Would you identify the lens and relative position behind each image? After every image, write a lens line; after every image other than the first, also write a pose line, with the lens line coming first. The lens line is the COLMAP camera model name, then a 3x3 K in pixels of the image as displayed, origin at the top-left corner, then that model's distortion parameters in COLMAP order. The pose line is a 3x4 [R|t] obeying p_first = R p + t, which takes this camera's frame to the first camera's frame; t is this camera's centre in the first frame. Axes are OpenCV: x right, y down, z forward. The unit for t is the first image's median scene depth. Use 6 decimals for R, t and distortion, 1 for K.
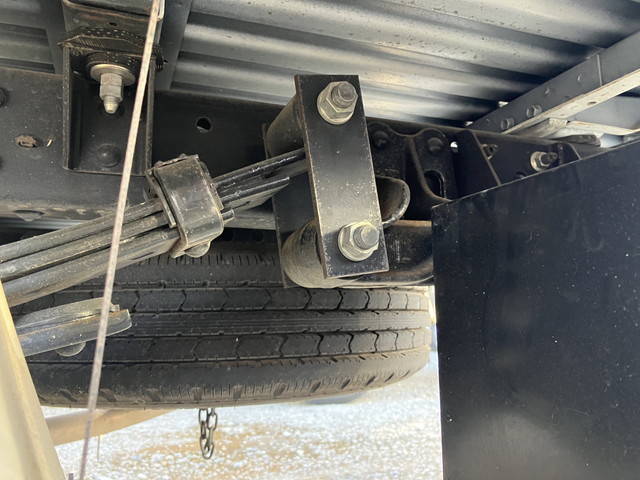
lens RADIAL K [[527.6, 0, 320.0], [0, 527.6, 240.0], [0, 0, 1]] dist [0.004896, 0.003795]
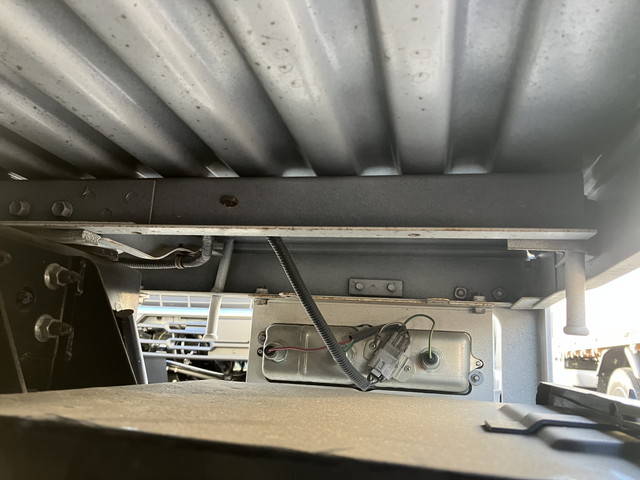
lens RADIAL K [[527.6, 0, 320.0], [0, 527.6, 240.0], [0, 0, 1]] dist [0.004896, 0.003795]
pose [[0.534998, 0.234057, 0.811785, -0.022365], [-0.181889, 0.970236, -0.159870, -0.170393], [-0.825042, -0.062125, 0.561646, 0.283615]]
